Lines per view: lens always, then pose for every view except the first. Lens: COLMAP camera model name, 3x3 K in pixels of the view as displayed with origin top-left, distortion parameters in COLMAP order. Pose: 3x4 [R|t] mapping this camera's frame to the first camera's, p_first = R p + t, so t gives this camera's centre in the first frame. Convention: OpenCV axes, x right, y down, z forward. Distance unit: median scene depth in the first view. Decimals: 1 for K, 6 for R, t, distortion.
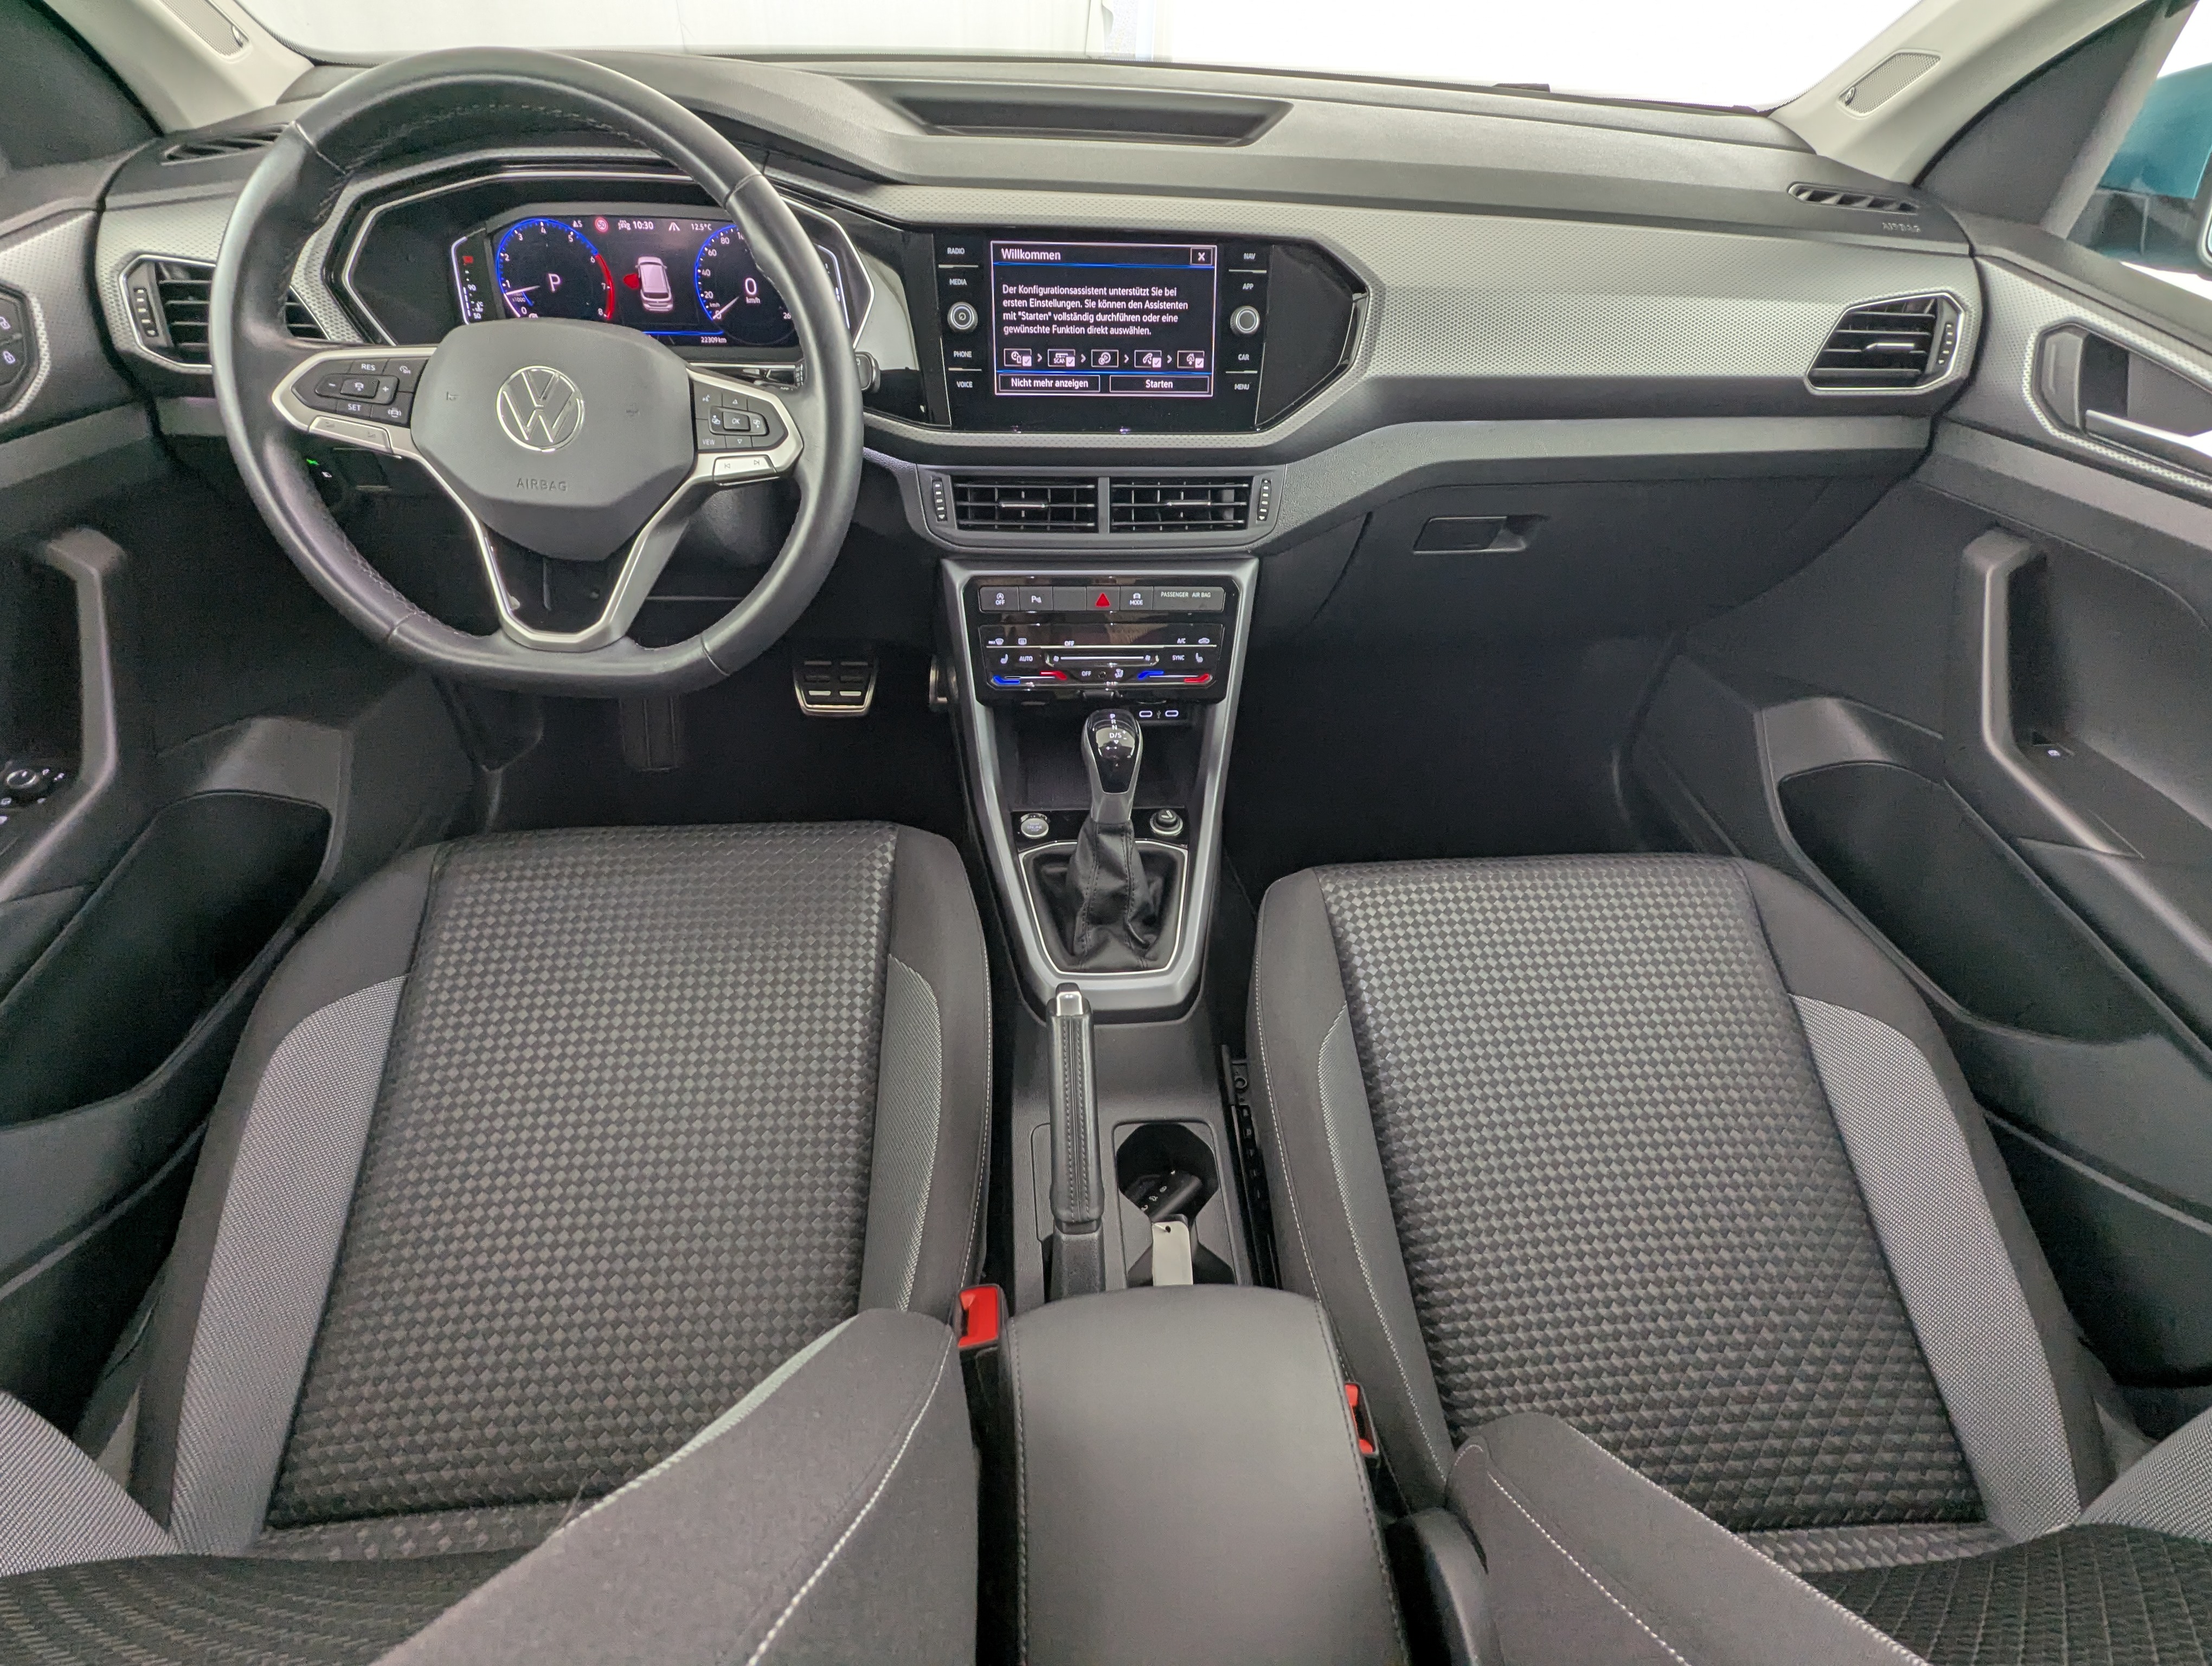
lens RADIAL K [[1054.0, 0, 1106.7], [0, 1054.0, 840.6], [0, 0, 1]] dist [-0.001128, -0.001942]
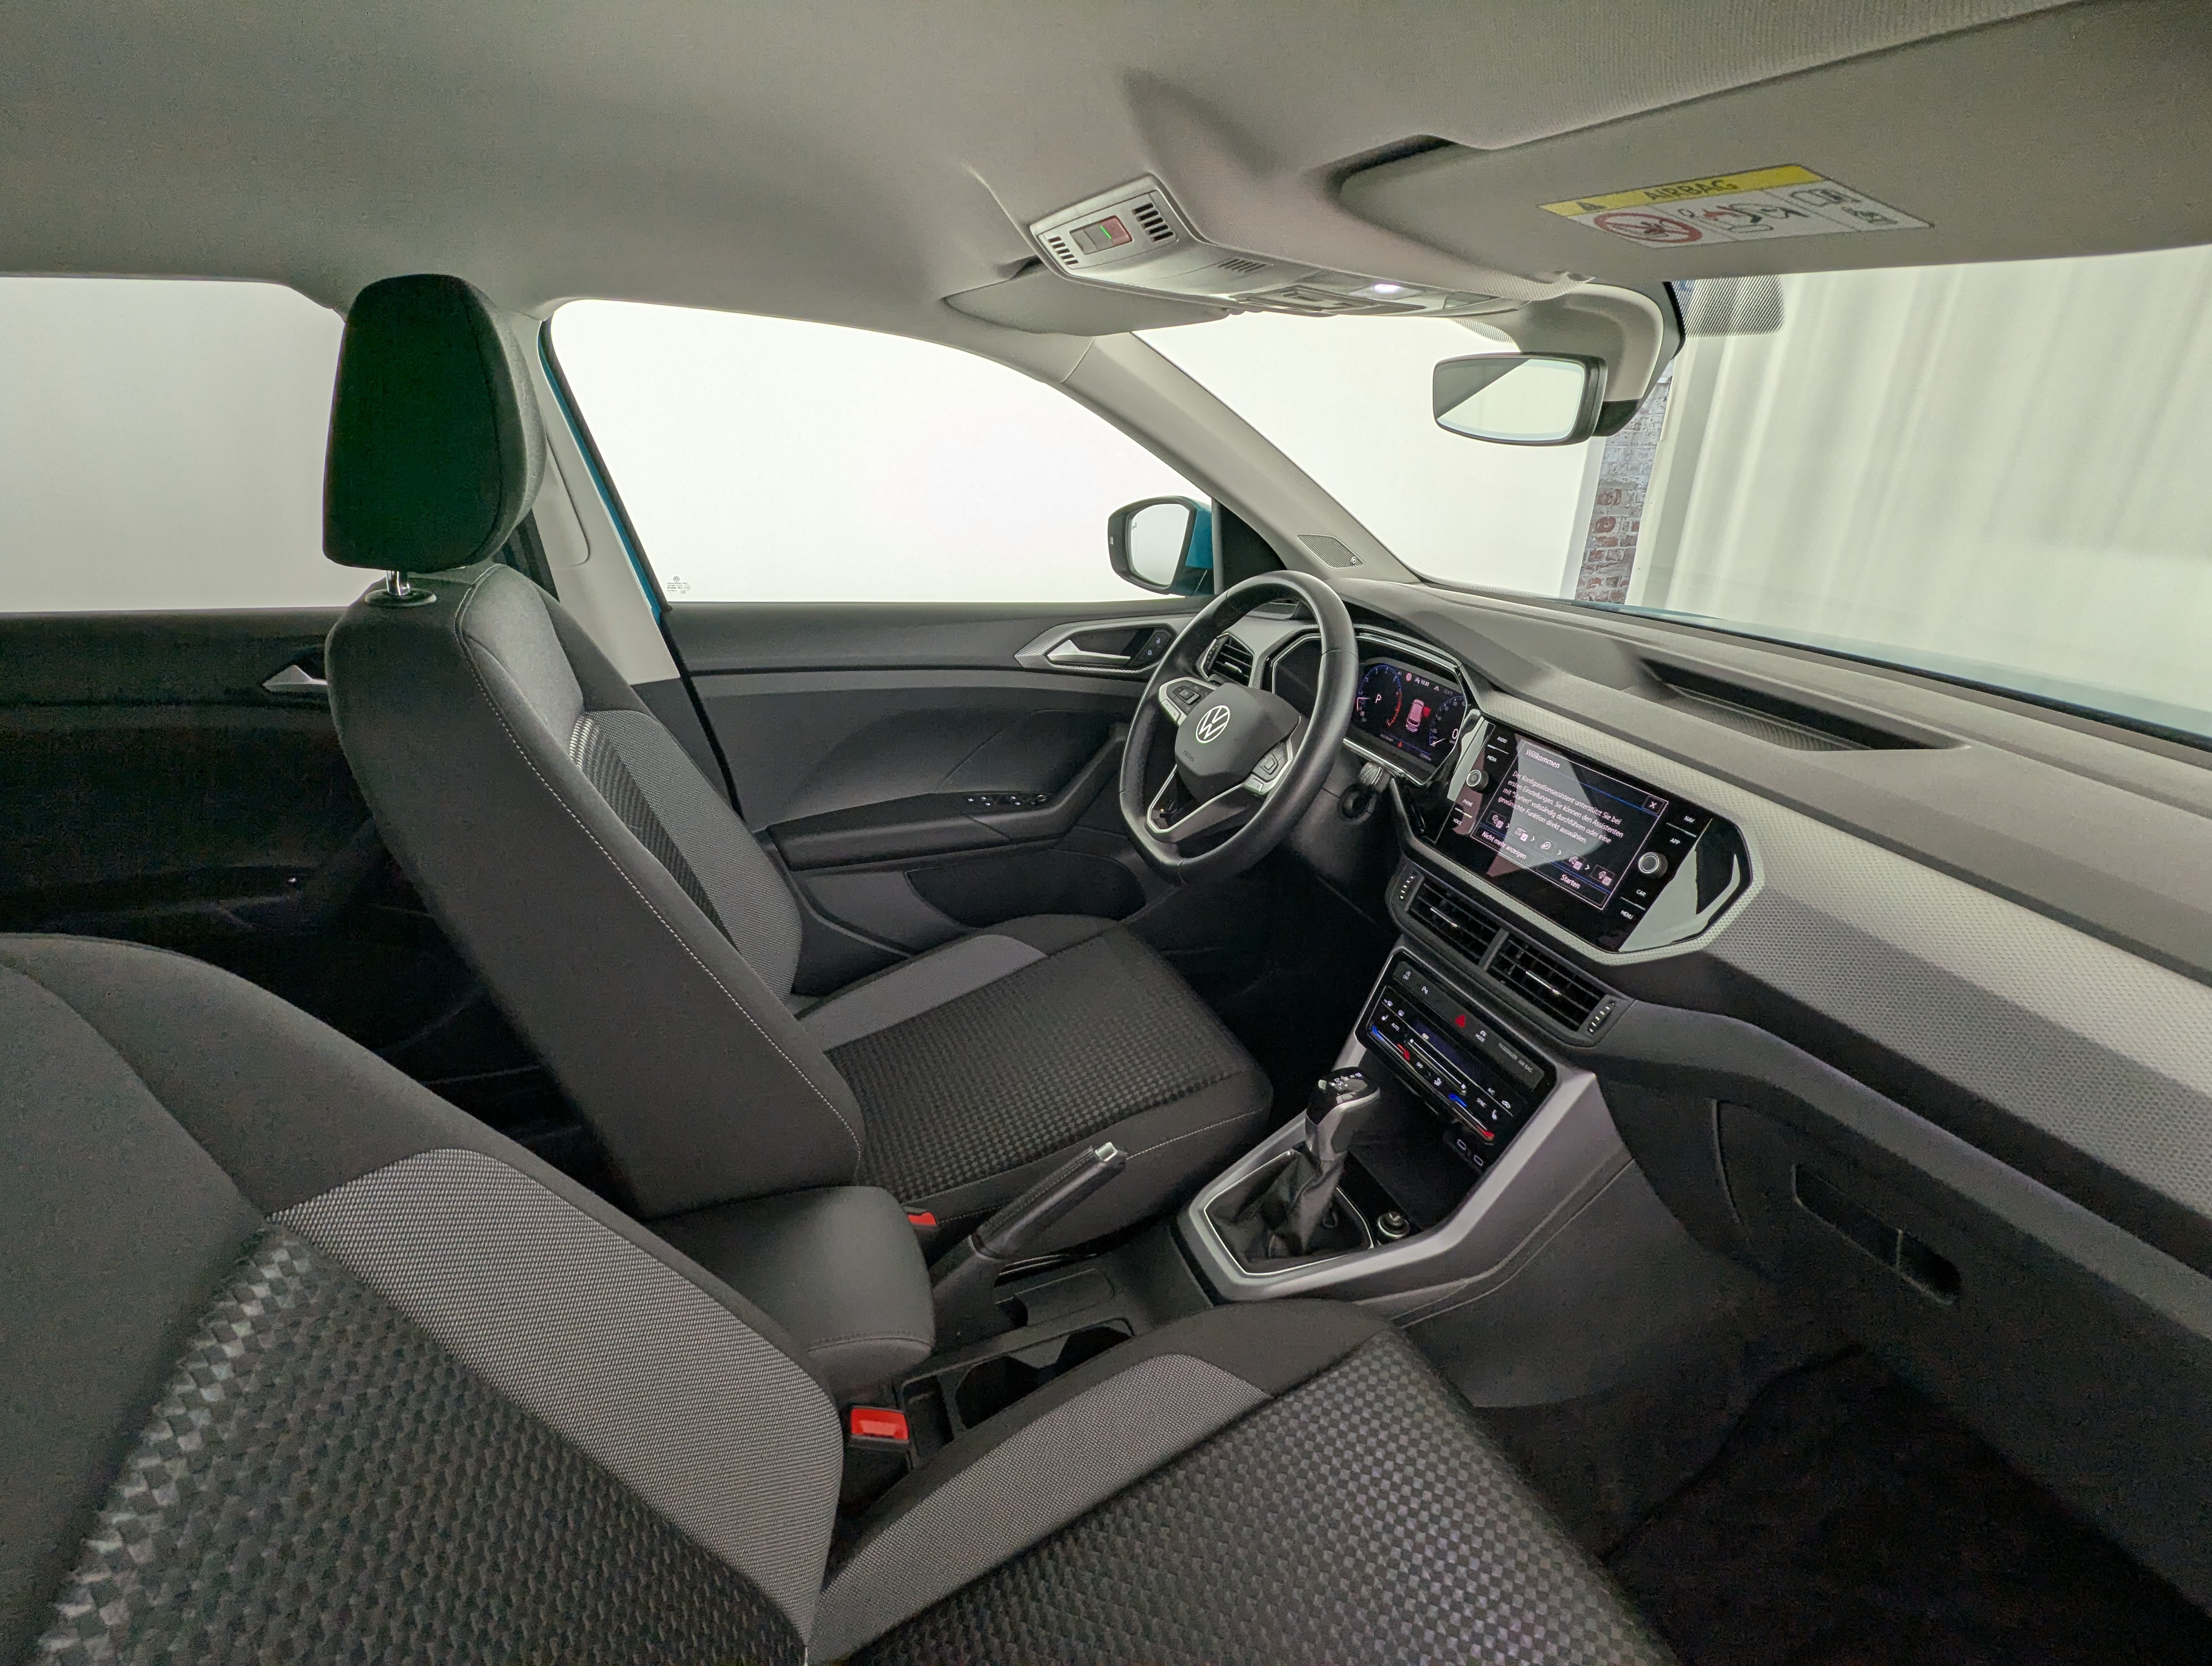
lens RADIAL K [[1054.0, 0, 1091.5], [0, 1054.0, 826.3], [0, 0, 1]] dist [-0.001128, -0.001942]
pose [[0.286989, 0.337783, -0.896404, 0.903109], [-0.676706, 0.733816, 0.059865, -0.194360], [0.678017, 0.589421, 0.439177, 0.112200]]
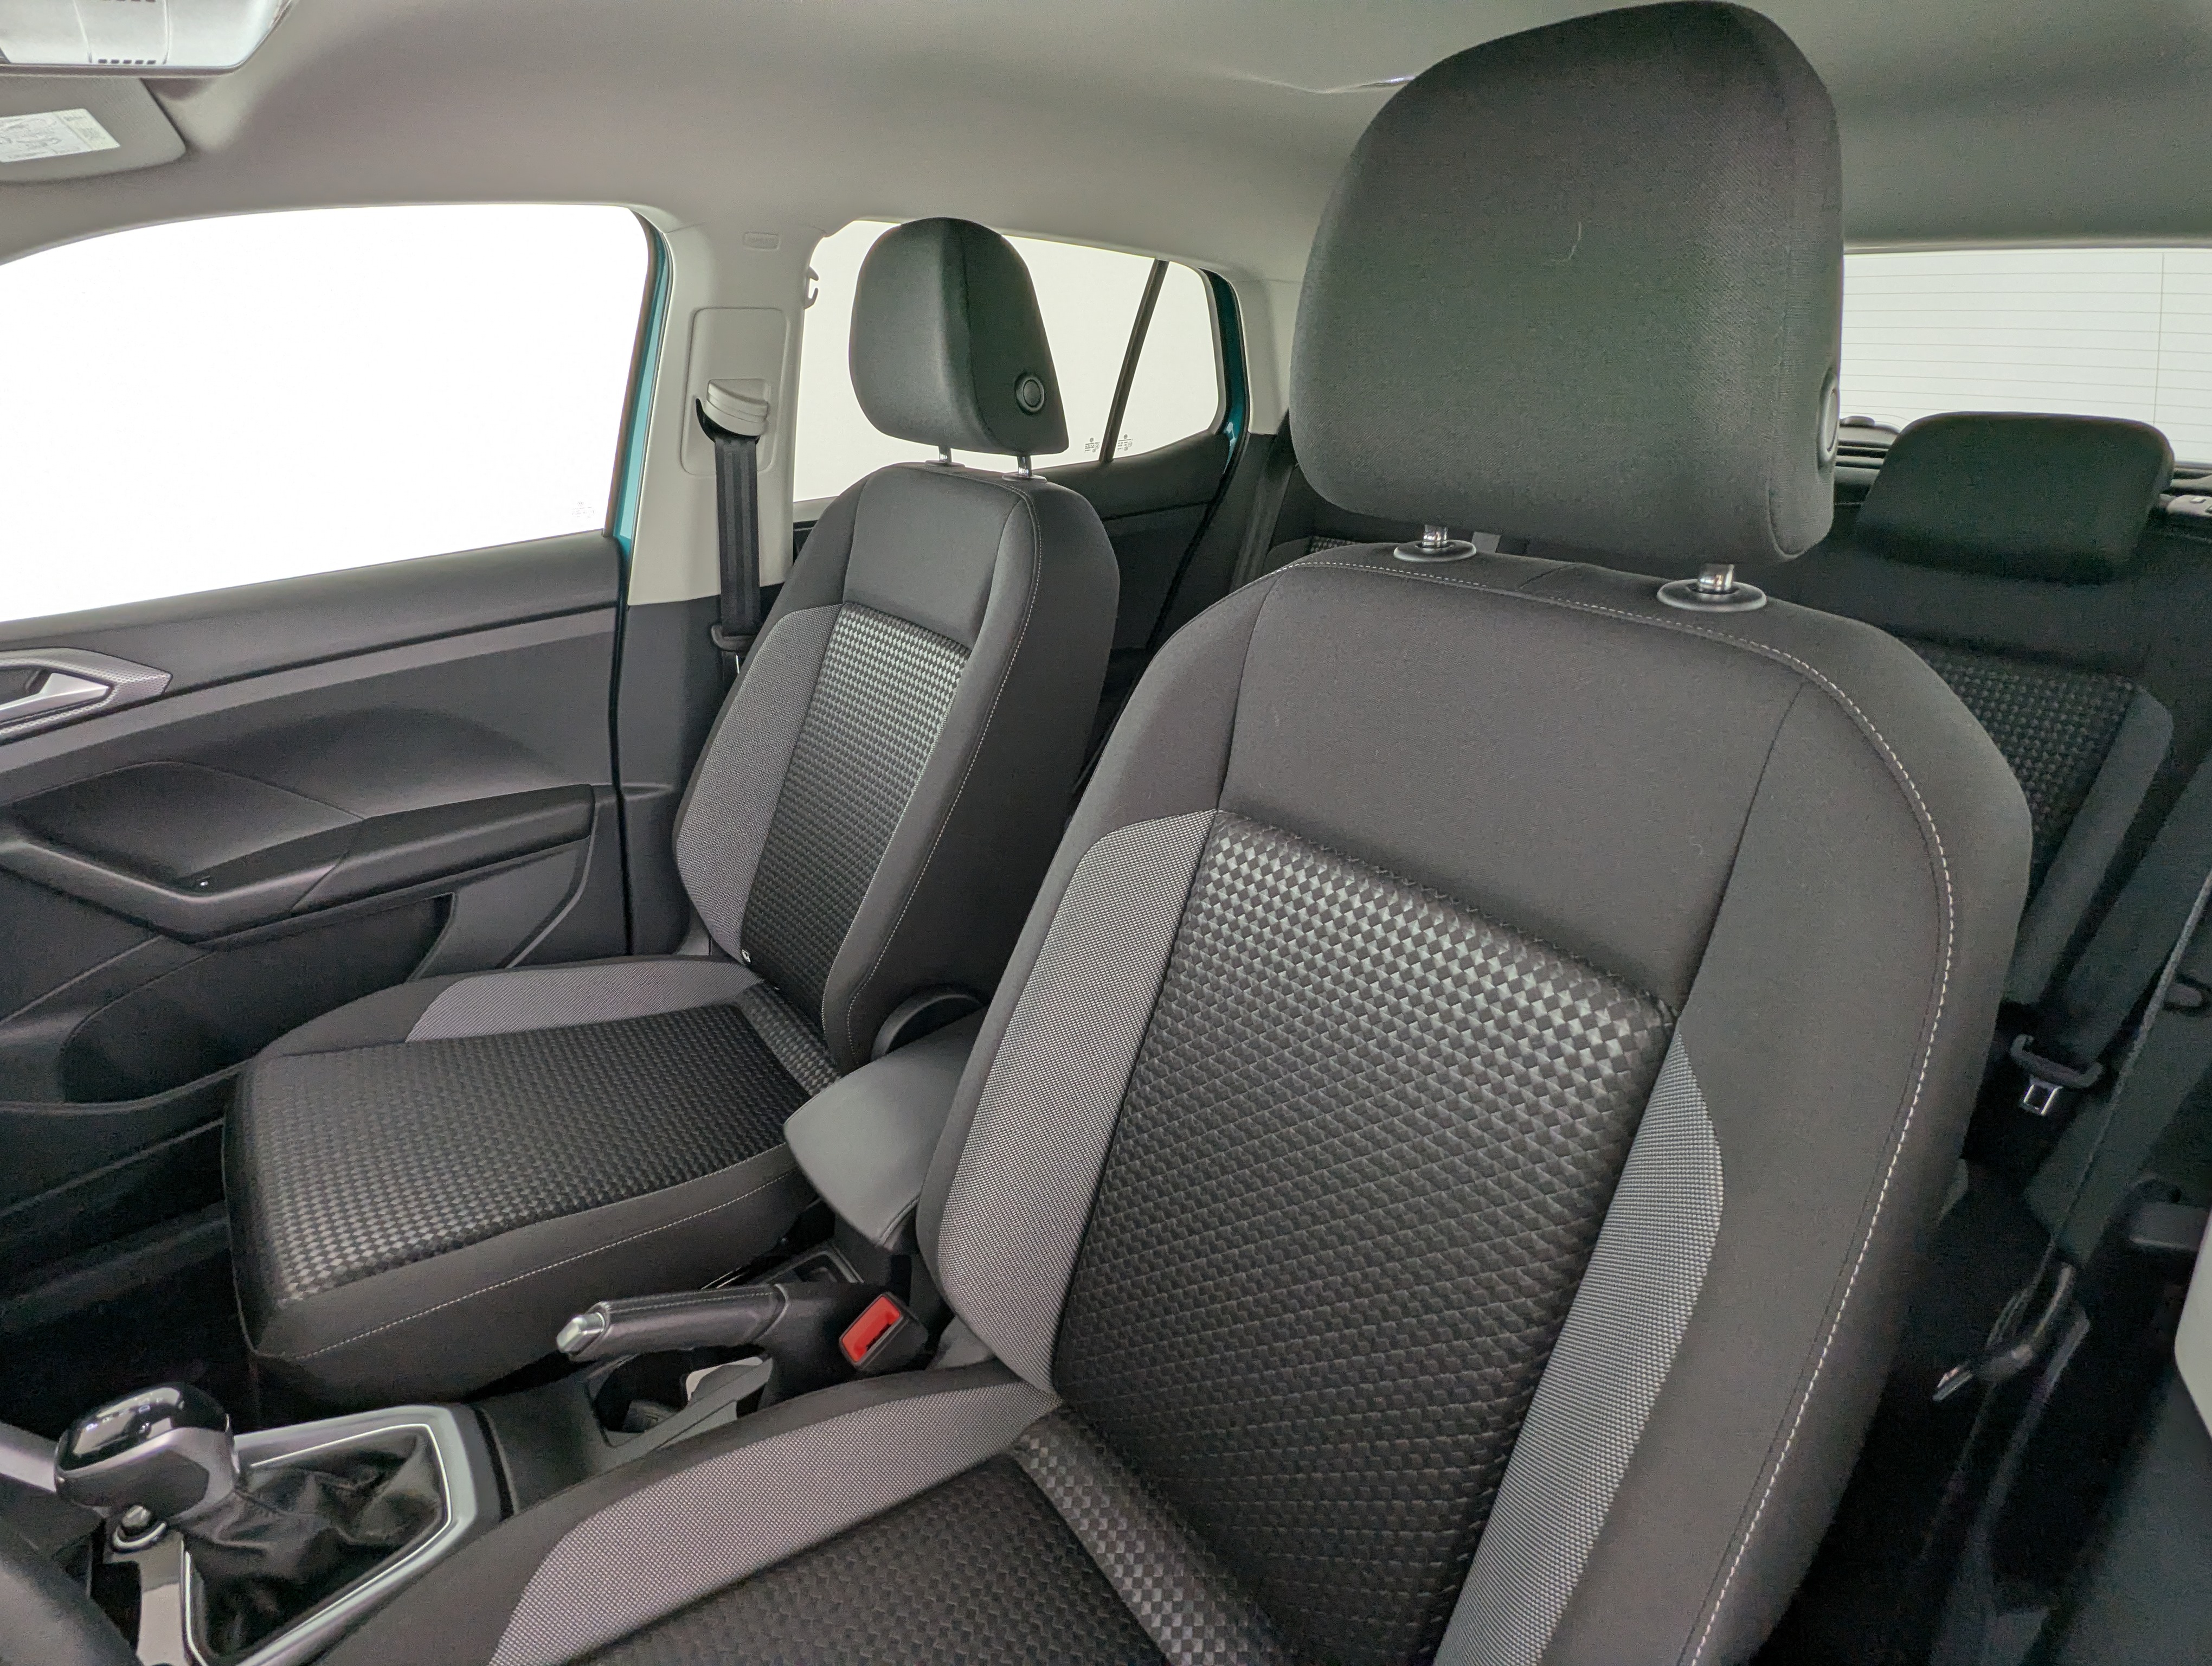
lens RADIAL K [[1054.0, 0, 1102.0], [0, 1054.0, 817.3], [0, 0, 1]] dist [-0.001128, -0.001942]
pose [[-0.571477, -0.381111, 0.726752, -0.744433], [0.560055, 0.466168, 0.684855, -0.418690], [-0.599794, 0.798400, -0.052961, 0.318610]]
